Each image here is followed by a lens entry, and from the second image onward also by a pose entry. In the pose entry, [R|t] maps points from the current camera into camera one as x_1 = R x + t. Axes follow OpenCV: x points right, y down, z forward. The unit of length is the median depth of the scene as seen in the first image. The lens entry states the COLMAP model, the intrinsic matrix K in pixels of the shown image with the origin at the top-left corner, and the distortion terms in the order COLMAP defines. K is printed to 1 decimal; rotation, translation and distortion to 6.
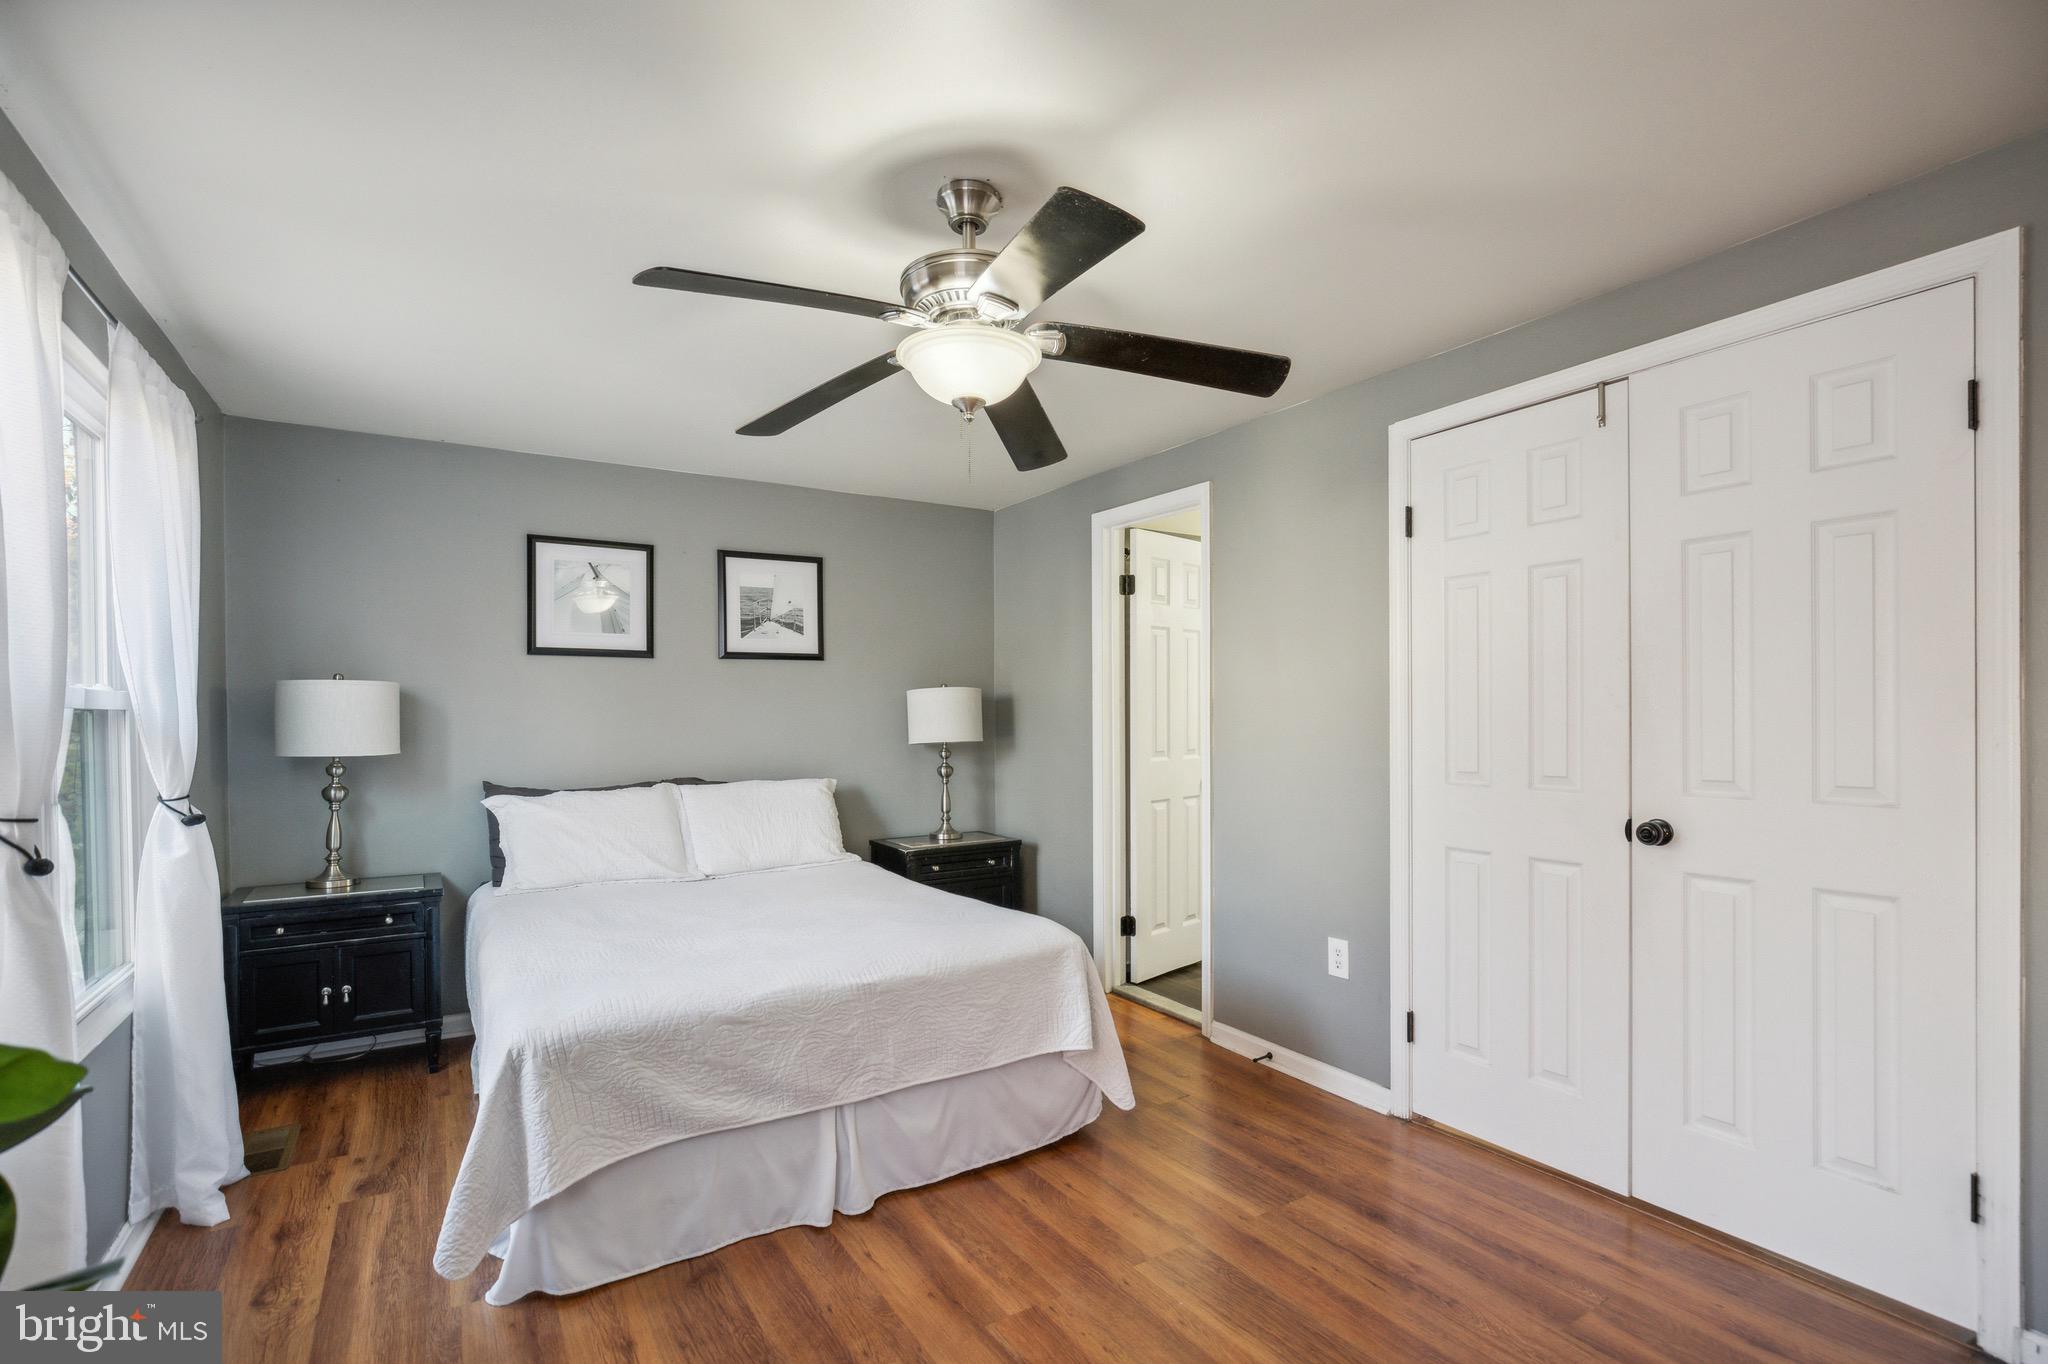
lens RADIAL K [[940.5, 0, 1028.2], [0, 940.5, 699.4], [0, 0, 1]] dist [-0.009138, -0.000609]
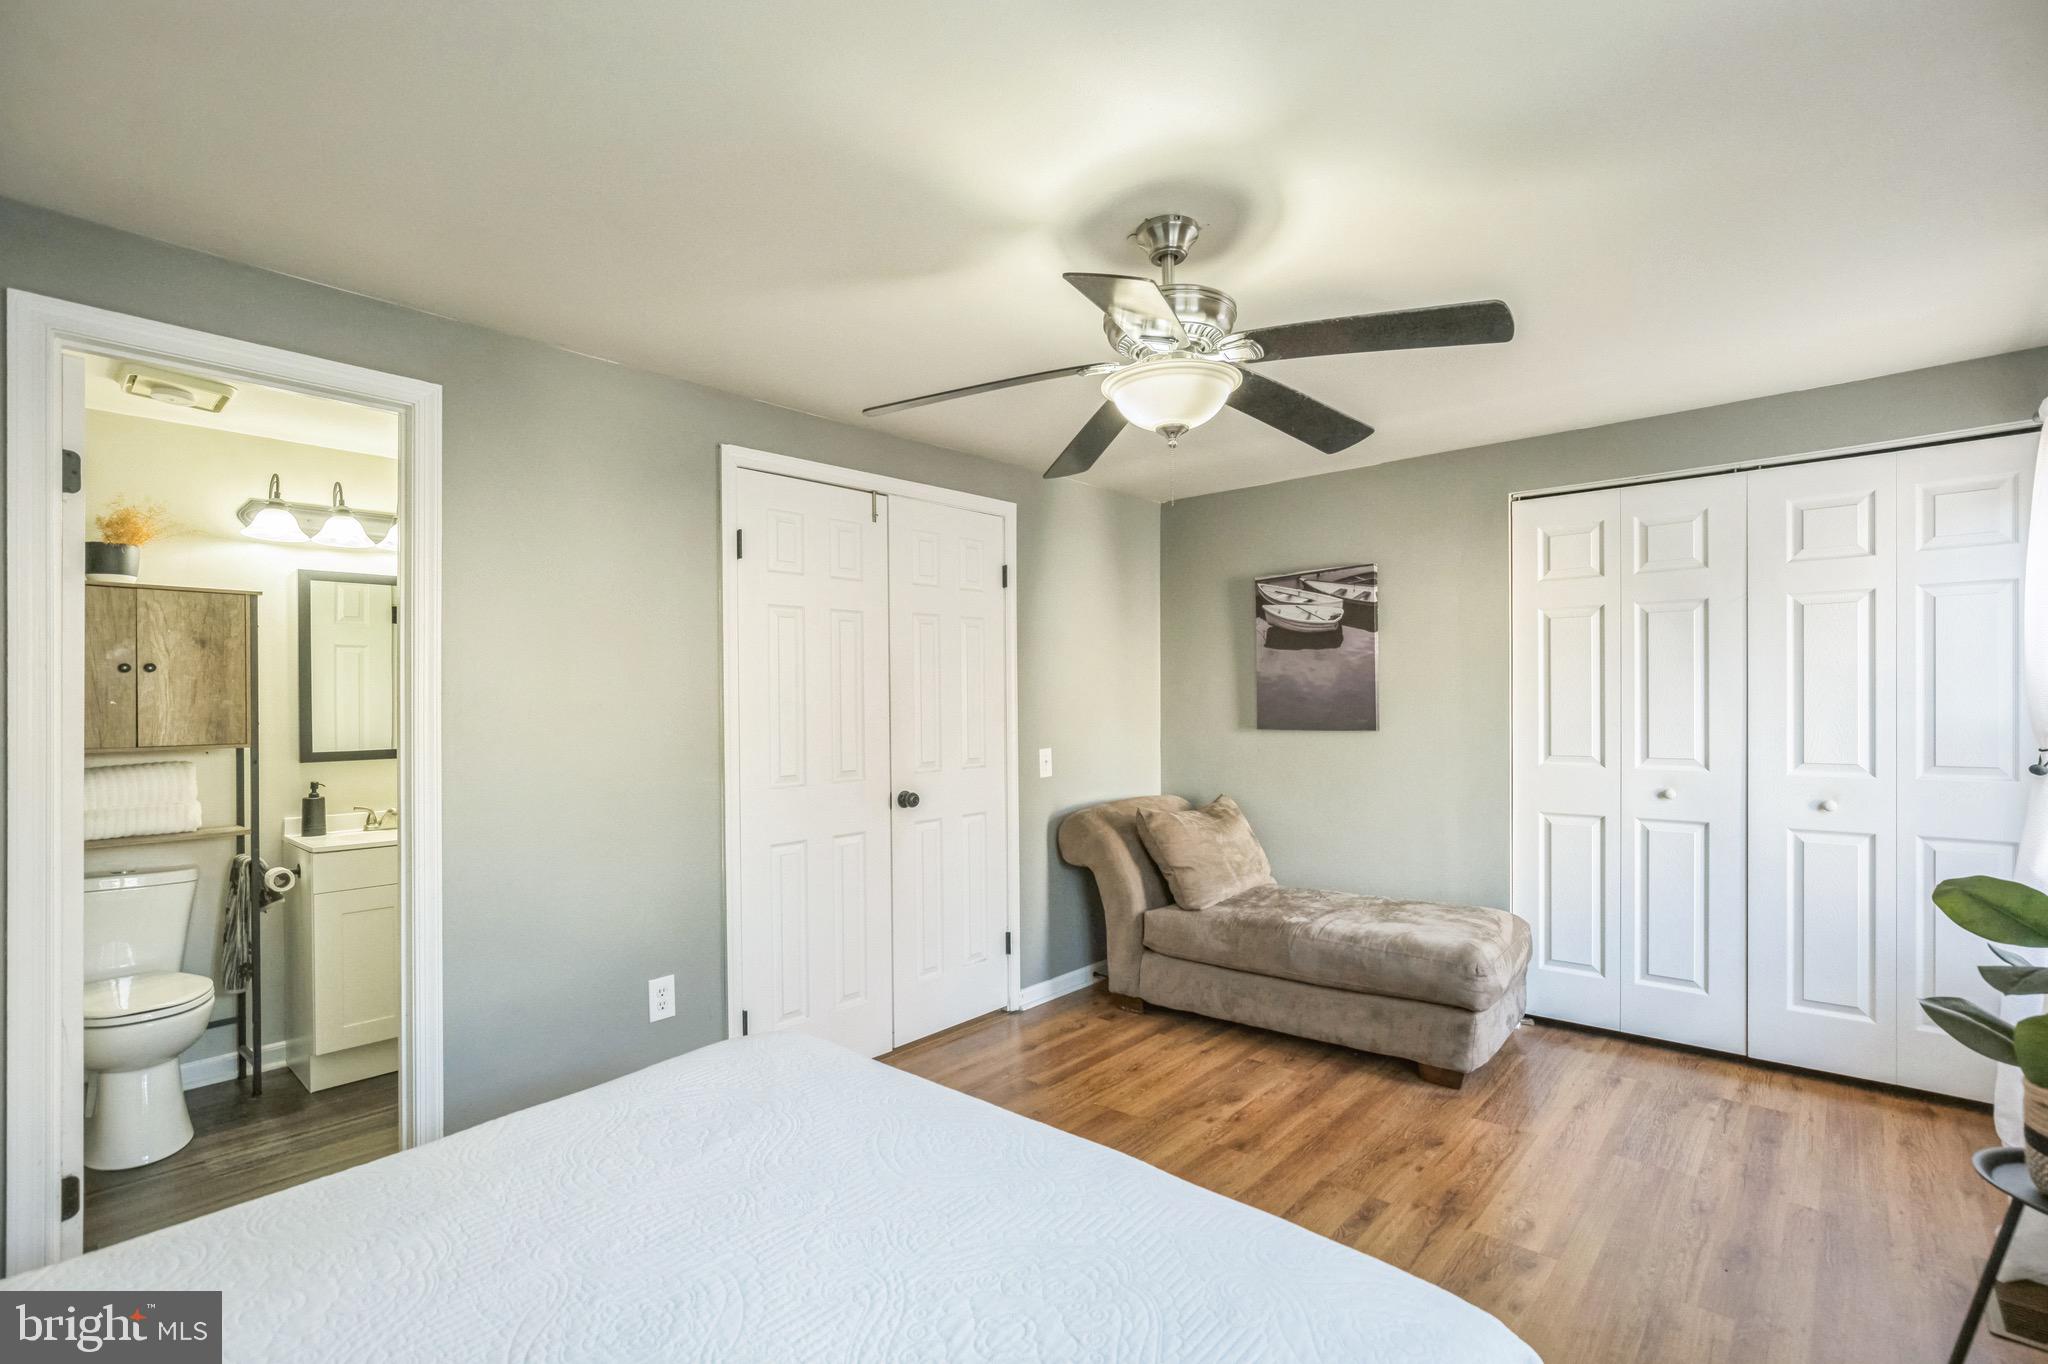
lens RADIAL K [[940.5, 0, 1028.2], [0, 940.5, 699.4], [0, 0, 1]] dist [-0.009138, -0.000609]
pose [[-0.273766, 0.013941, 0.961695, -0.841628], [0.002028, 0.999901, -0.013917, -0.000299], [-0.961794, -0.001860, -0.273767, 1.186767]]
